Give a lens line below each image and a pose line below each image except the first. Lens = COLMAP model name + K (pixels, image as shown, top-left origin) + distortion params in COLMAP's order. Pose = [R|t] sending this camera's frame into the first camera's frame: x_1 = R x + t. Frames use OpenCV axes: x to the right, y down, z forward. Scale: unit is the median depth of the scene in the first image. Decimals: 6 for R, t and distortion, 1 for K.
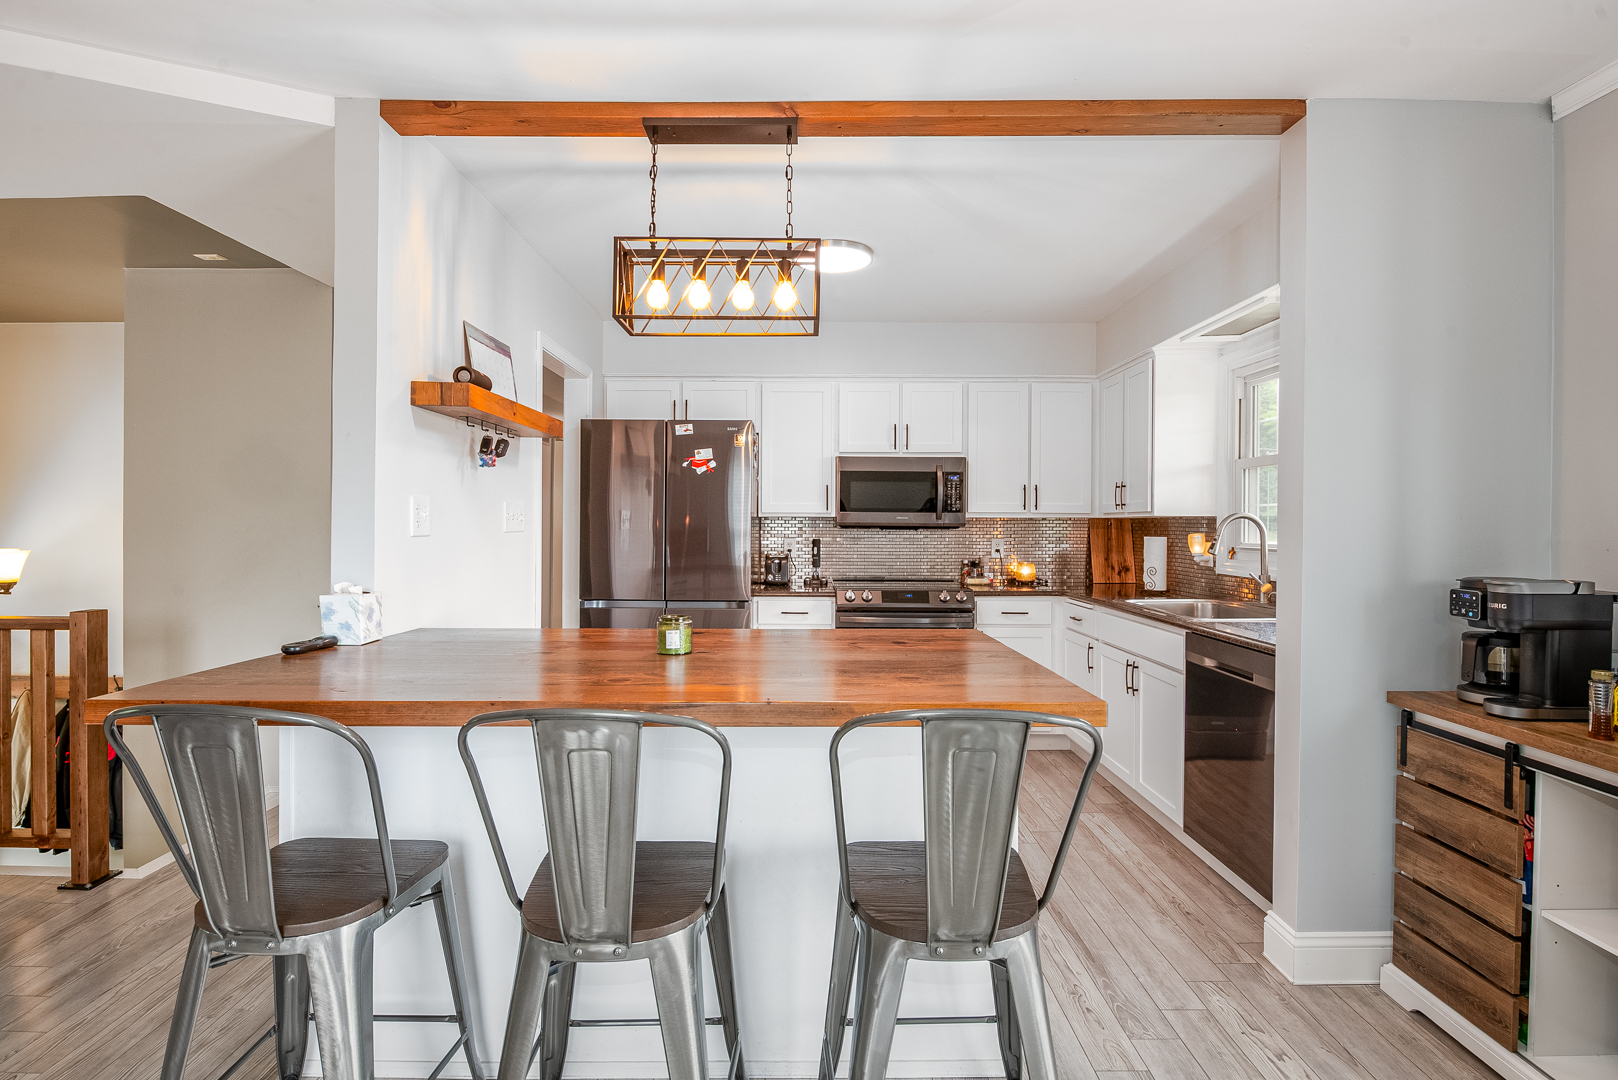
lens RADIAL K [[808.8, 0, 805.1], [0, 808.8, 531.3], [0, 0, 1]] dist [-0.003243, -0.001100]
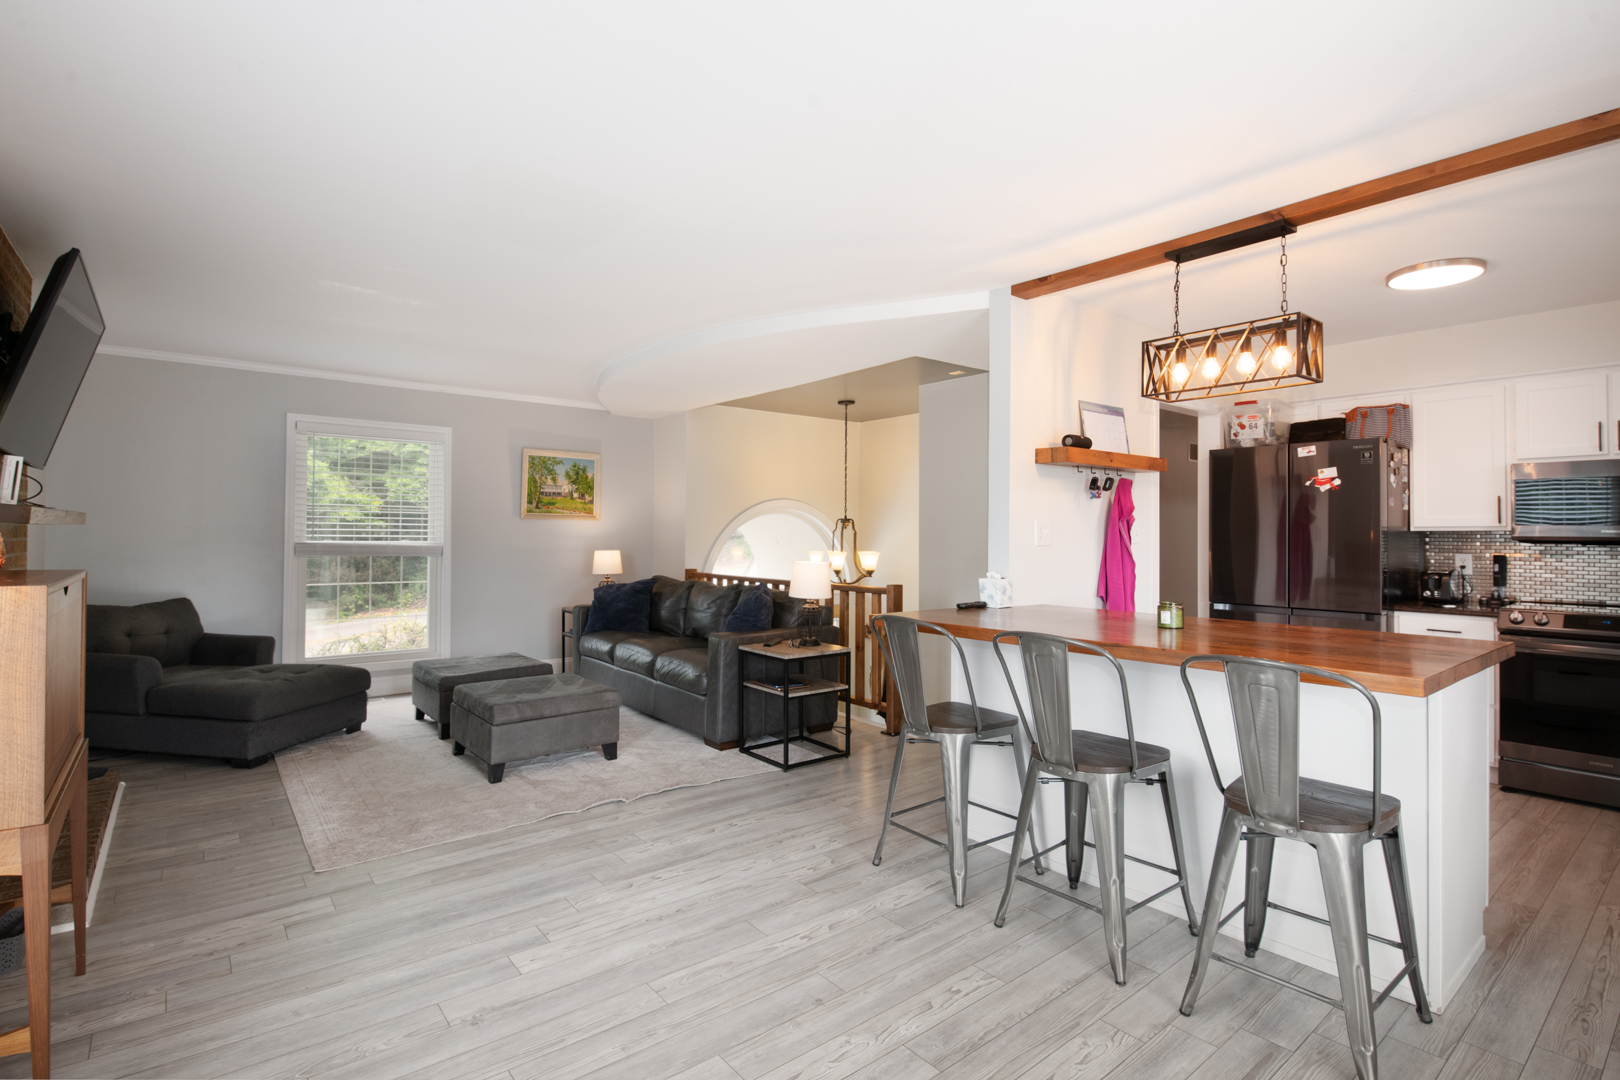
lens RADIAL K [[782.2, 0, 801.9], [0, 782.2, 525.5], [0, 0, 1]] dist [-0.003353, -0.009744]
pose [[0.621639, -0.011193, -0.783224, 0.248966], [-0.008359, 0.999746, -0.020921, 0.001366], [0.783259, 0.019552, 0.621388, -0.183015]]
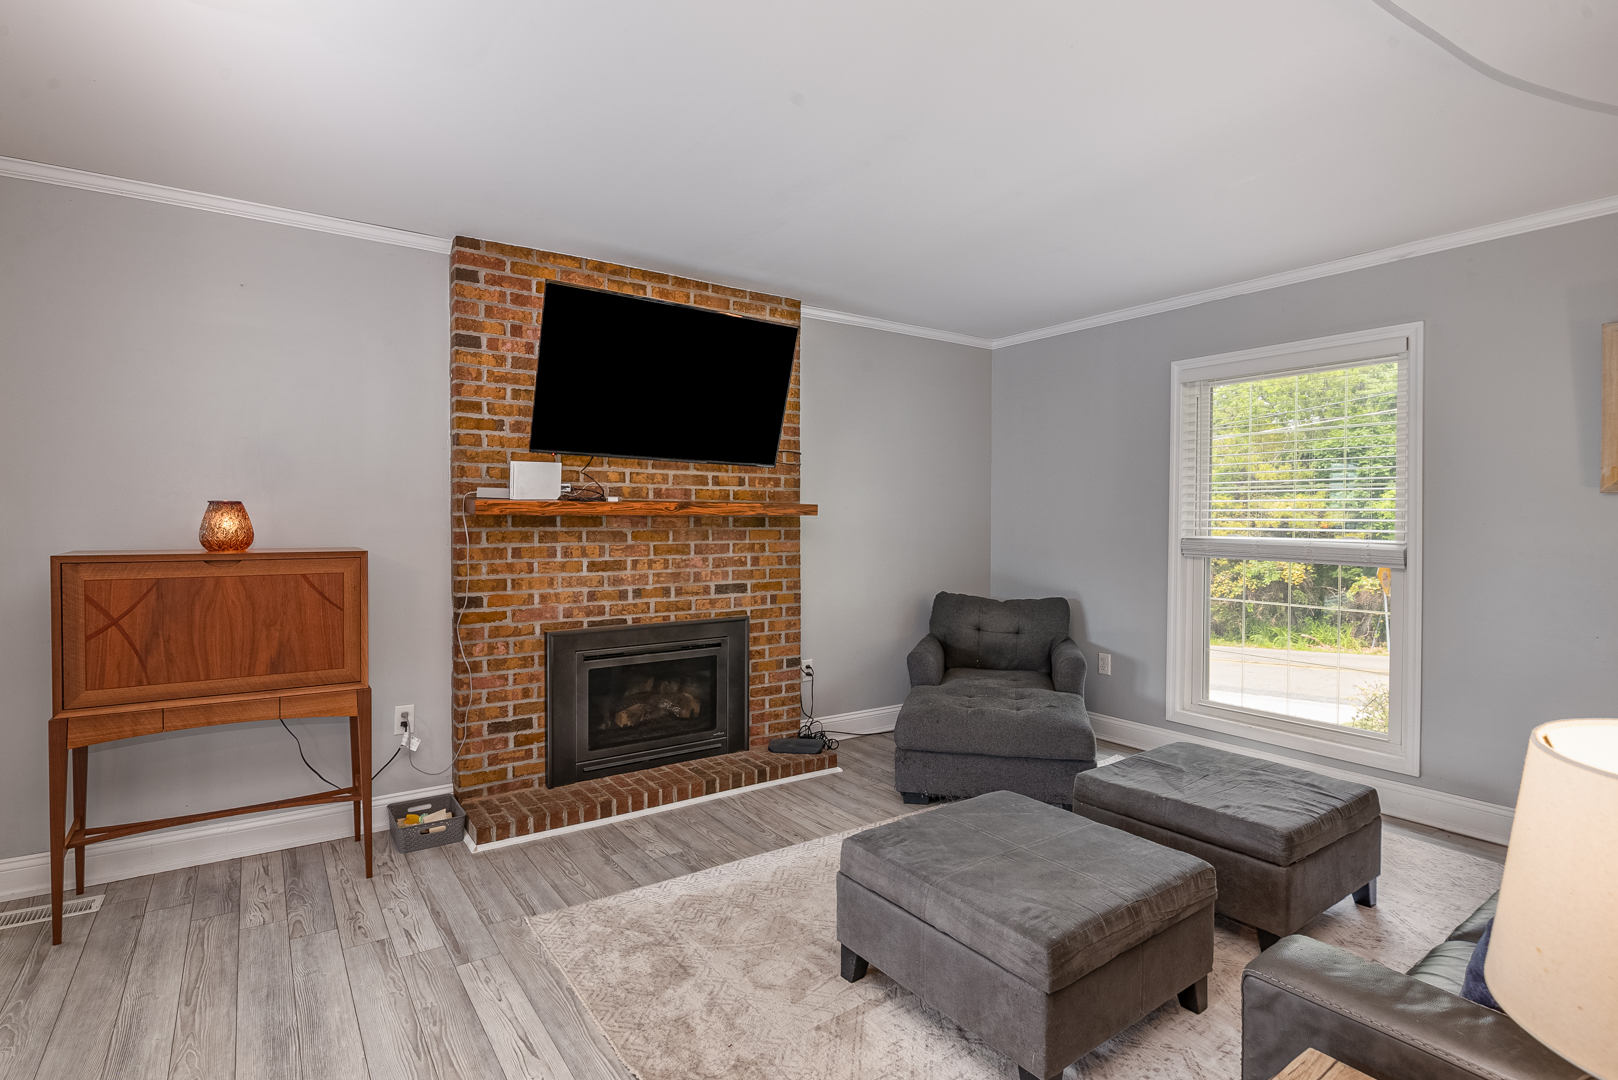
lens RADIAL K [[799.5, 0, 812.0], [0, 799.5, 534.7], [0, 0, 1]] dist [0.001429, -0.010651]
pose [[-0.815948, -0.000652, -0.578125, -0.385477], [-0.012675, 0.999779, 0.016761, -0.004998], [0.577986, 0.021004, -0.815776, 0.519768]]
